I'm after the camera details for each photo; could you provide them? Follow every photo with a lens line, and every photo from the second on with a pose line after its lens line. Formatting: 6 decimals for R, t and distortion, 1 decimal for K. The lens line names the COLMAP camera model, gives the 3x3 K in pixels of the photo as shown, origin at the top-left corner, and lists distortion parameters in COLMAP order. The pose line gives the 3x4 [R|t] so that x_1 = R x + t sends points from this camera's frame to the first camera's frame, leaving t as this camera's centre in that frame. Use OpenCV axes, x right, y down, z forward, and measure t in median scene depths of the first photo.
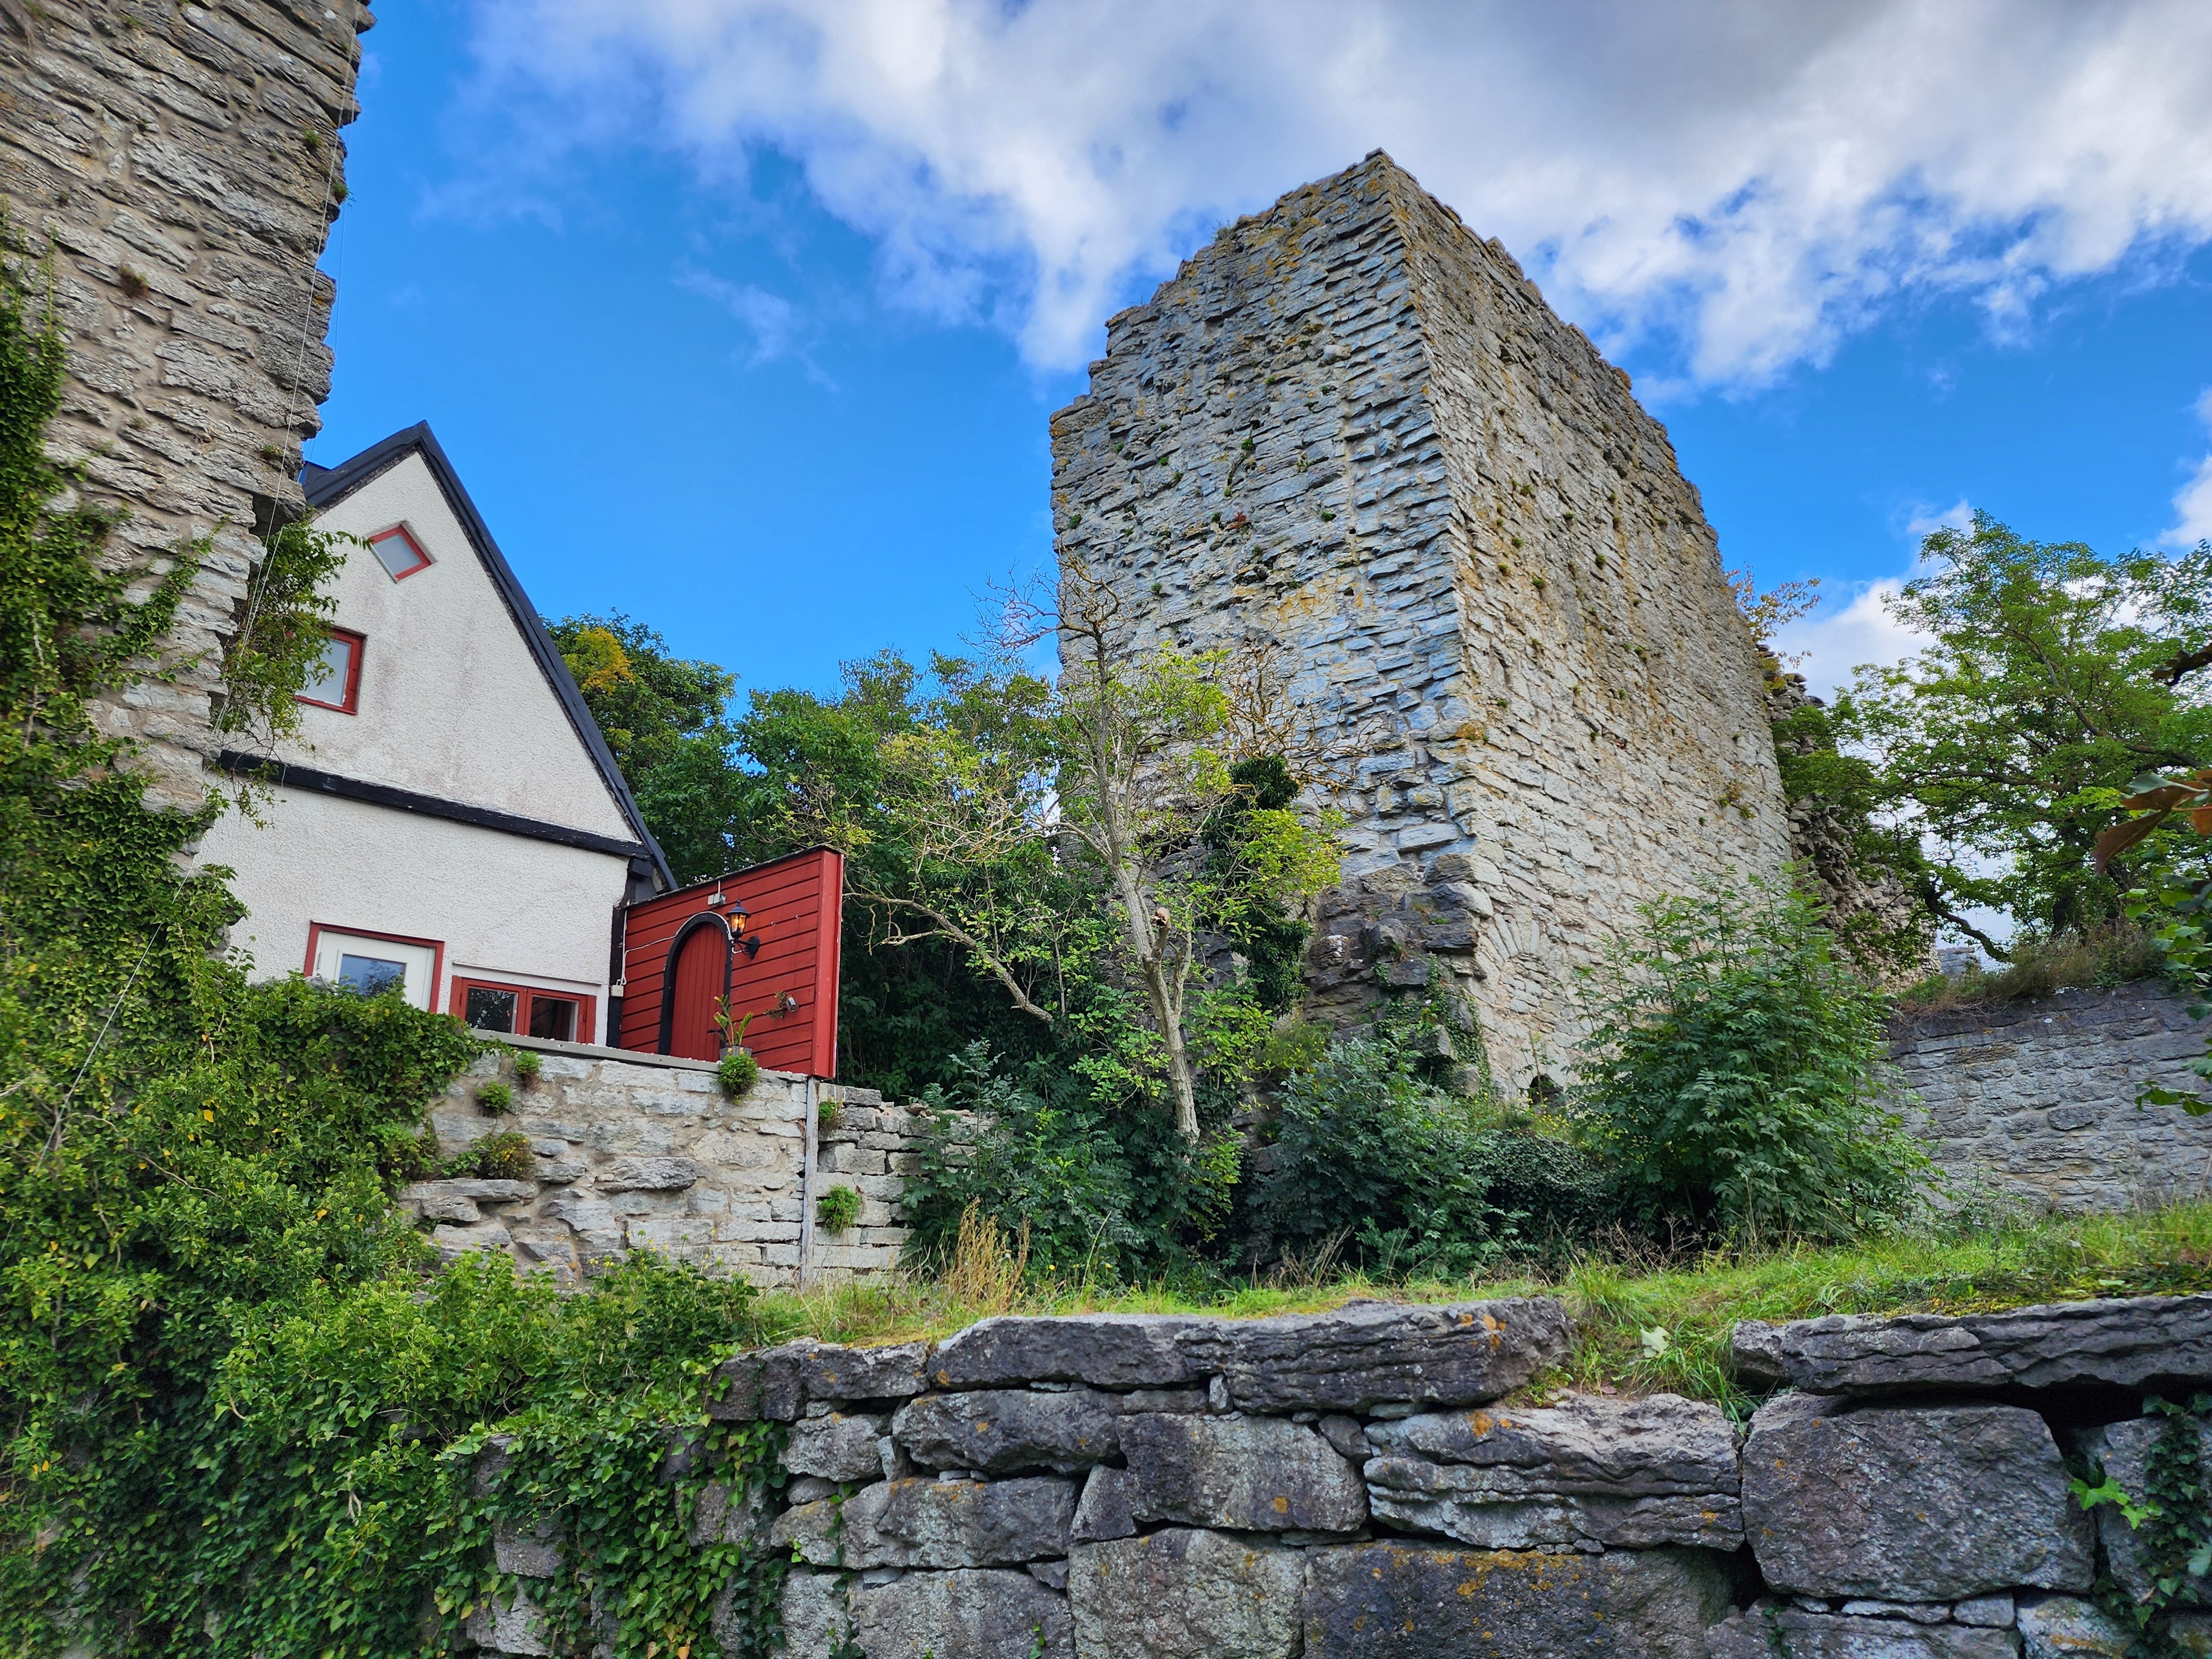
lens RADIAL K [[1520.4, 0, 1106.0], [0, 1520.4, 829.5], [0, 0, 1]] dist [0.001659, 0.000463]
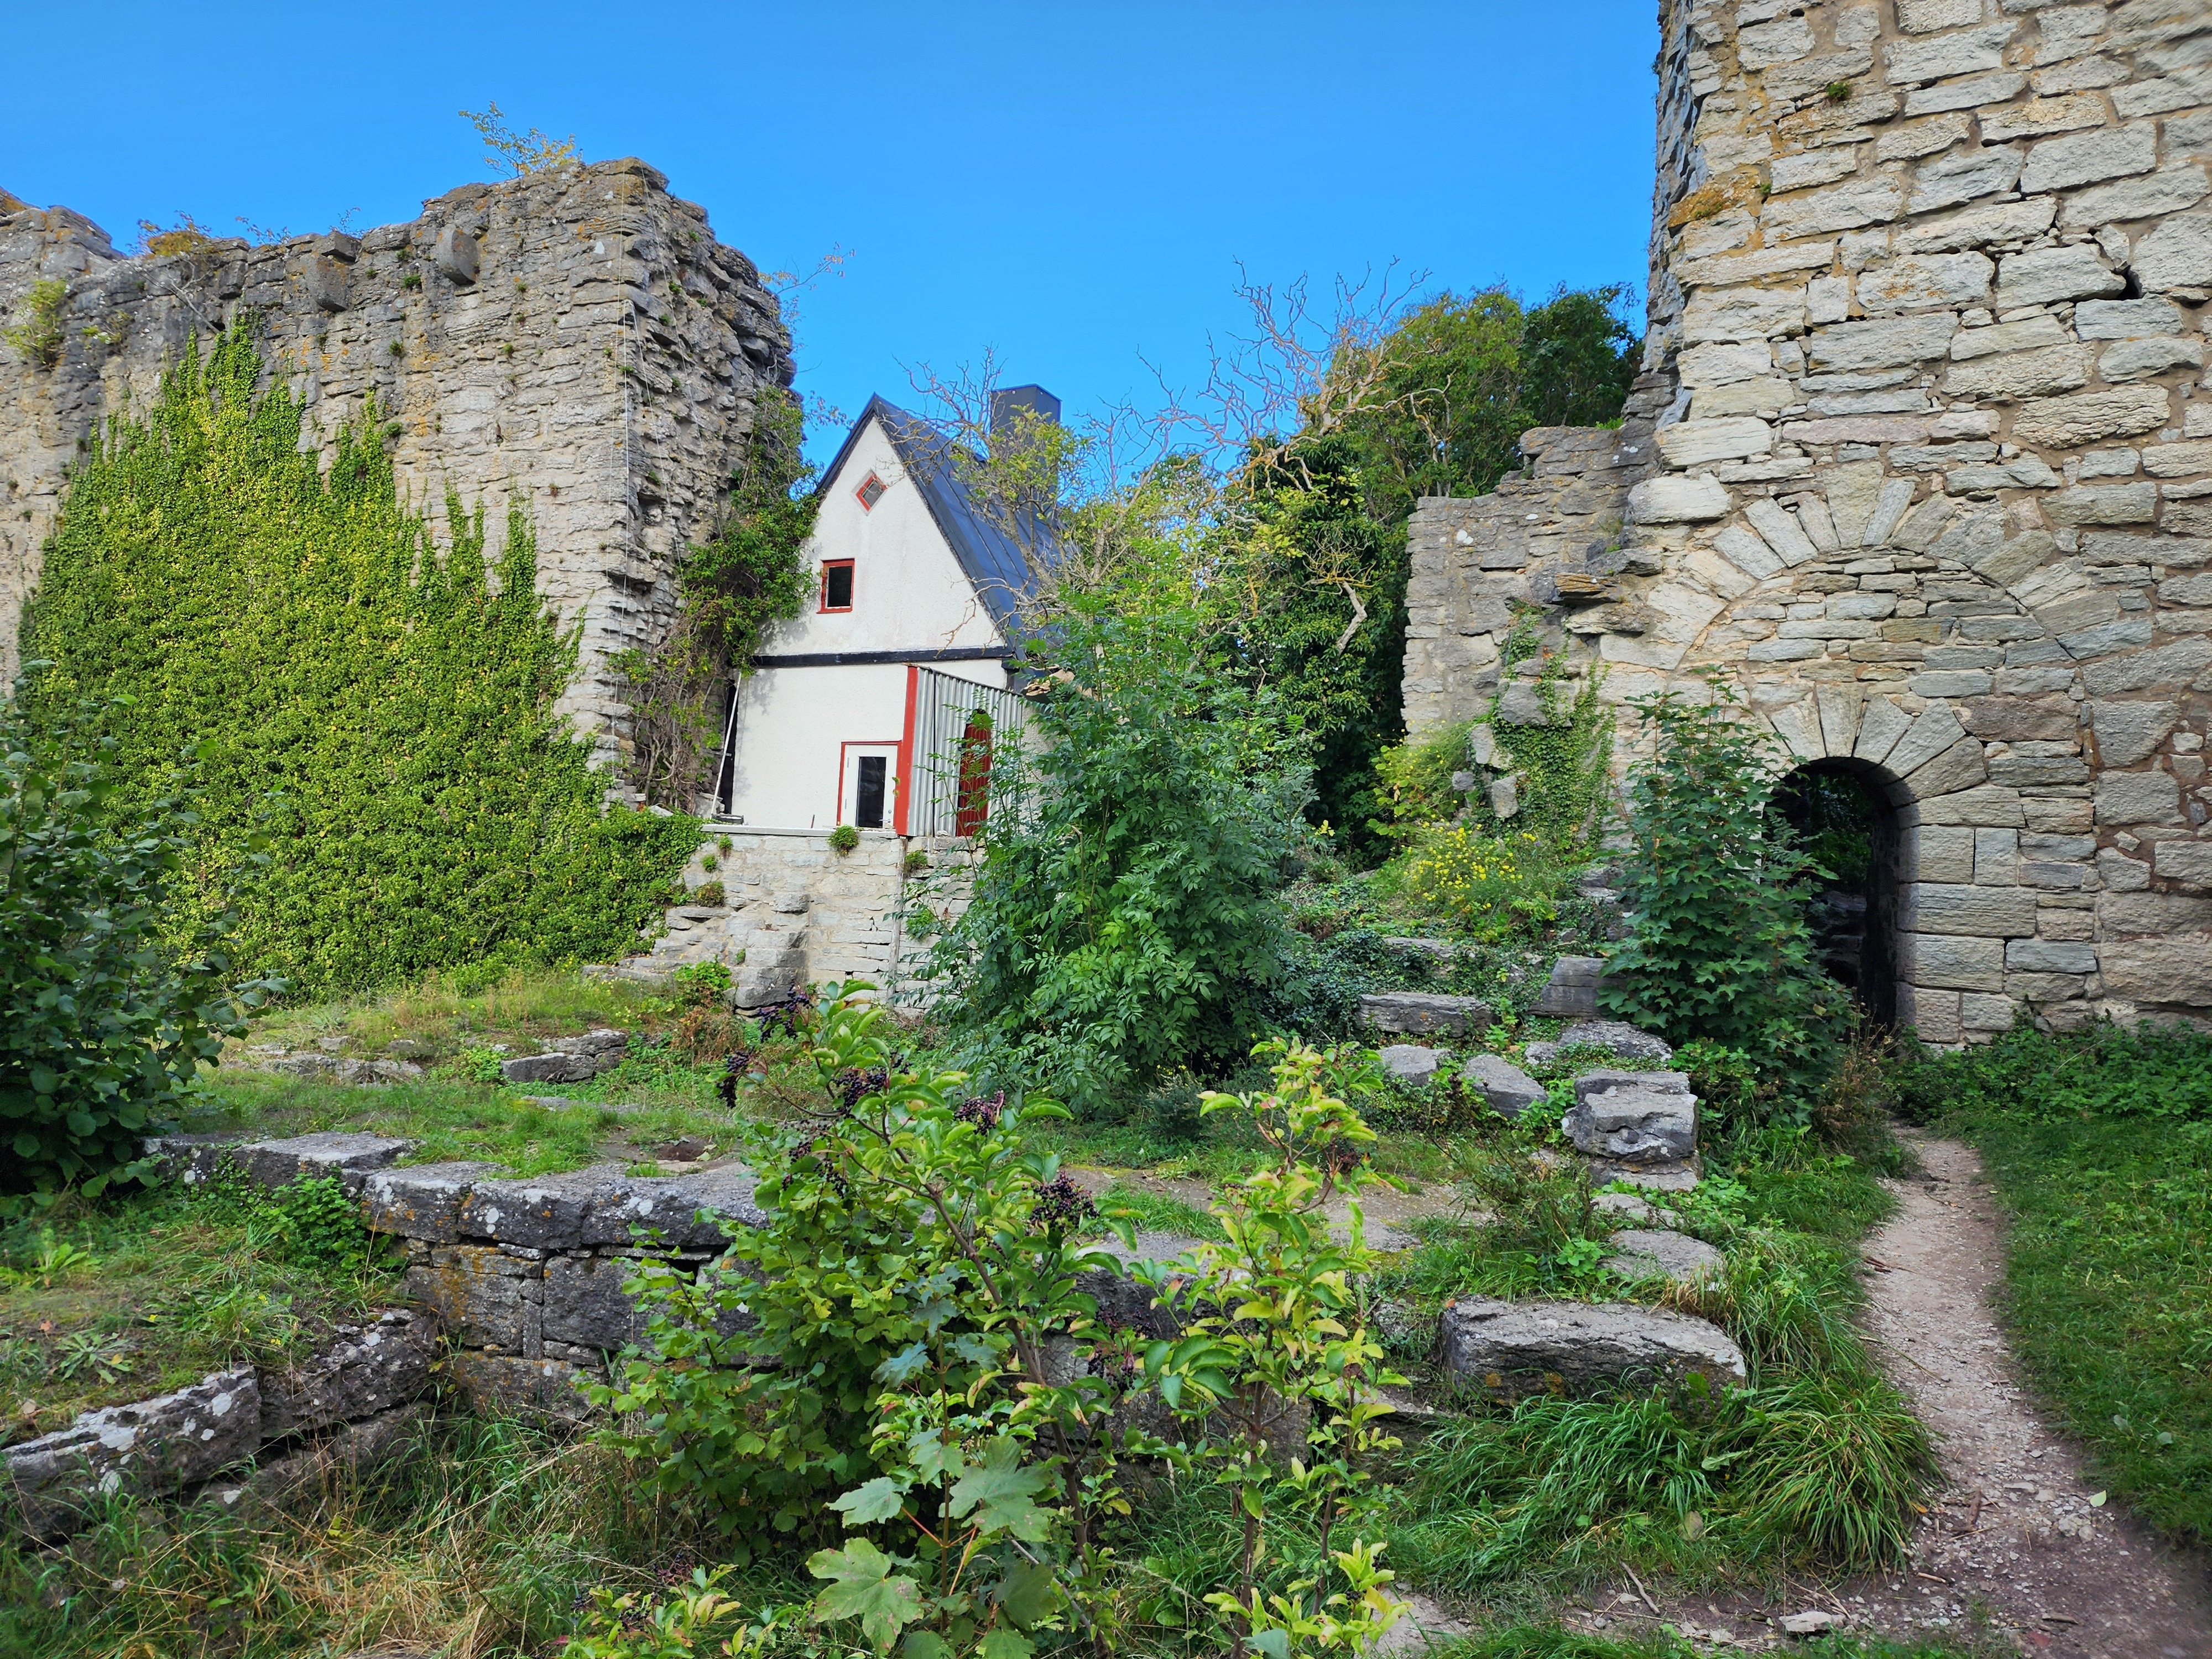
lens RADIAL K [[1472.6, 0, 1106.0], [0, 1472.6, 829.5], [0, 0, 1]] dist [0.059554, 0.000615]
pose [[0.221871, 0.026471, -0.974717, 1.463718], [0.266220, 0.960008, 0.086670, 0.110929], [0.938030, -0.278719, 0.205951, 1.094425]]
